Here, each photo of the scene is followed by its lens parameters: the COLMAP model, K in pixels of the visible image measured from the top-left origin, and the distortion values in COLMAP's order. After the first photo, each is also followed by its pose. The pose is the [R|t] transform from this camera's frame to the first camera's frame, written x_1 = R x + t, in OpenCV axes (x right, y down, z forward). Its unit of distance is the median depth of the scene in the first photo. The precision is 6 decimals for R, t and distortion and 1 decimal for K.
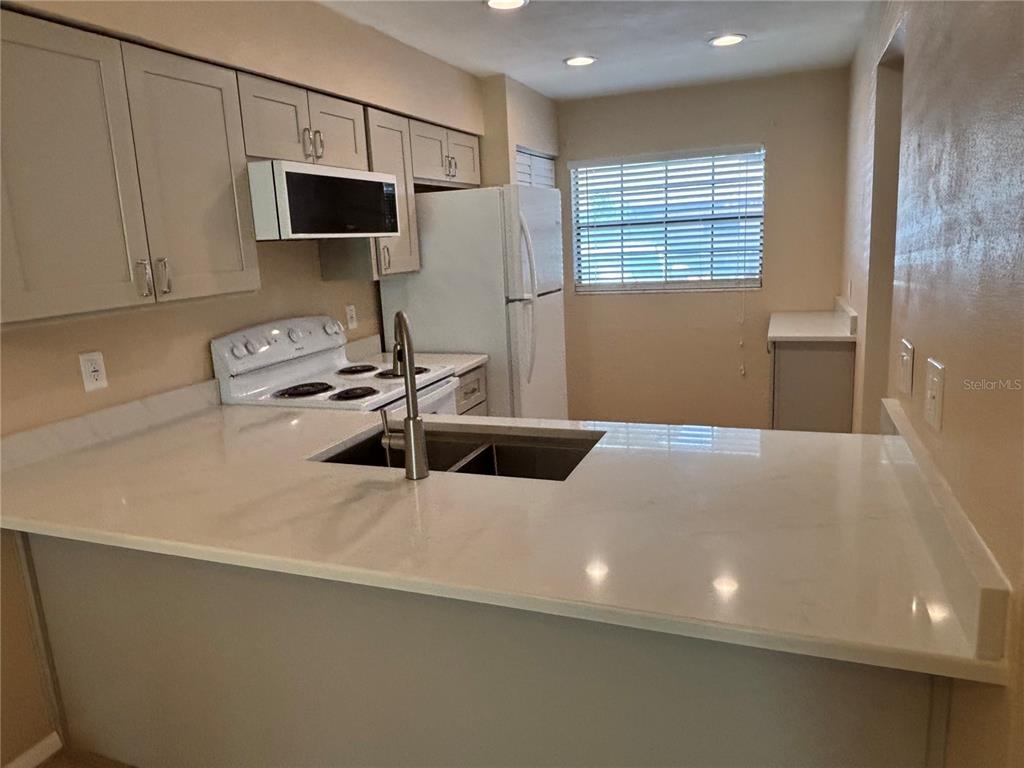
lens RADIAL K [[698.0, 0, 508.7], [0, 698.0, 381.1], [0, 0, 1]] dist [0.031662, -0.048983]
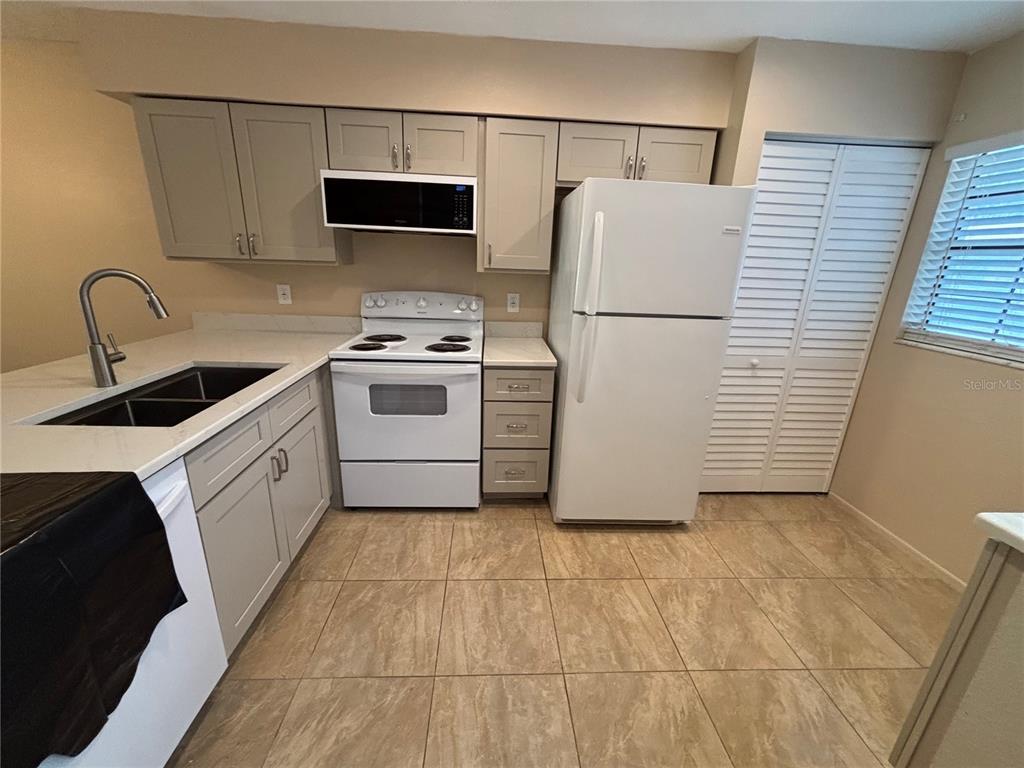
lens RADIAL K [[413.2, 0, 508.4], [0, 413.2, 383.8], [0, 0, 1]] dist [-0.001191, -0.000050]
pose [[0.403123, 0.327856, -0.854402, 0.441337], [-0.240705, 0.938736, 0.246648, -0.130013], [0.882923, 0.106230, 0.457343, 0.635081]]
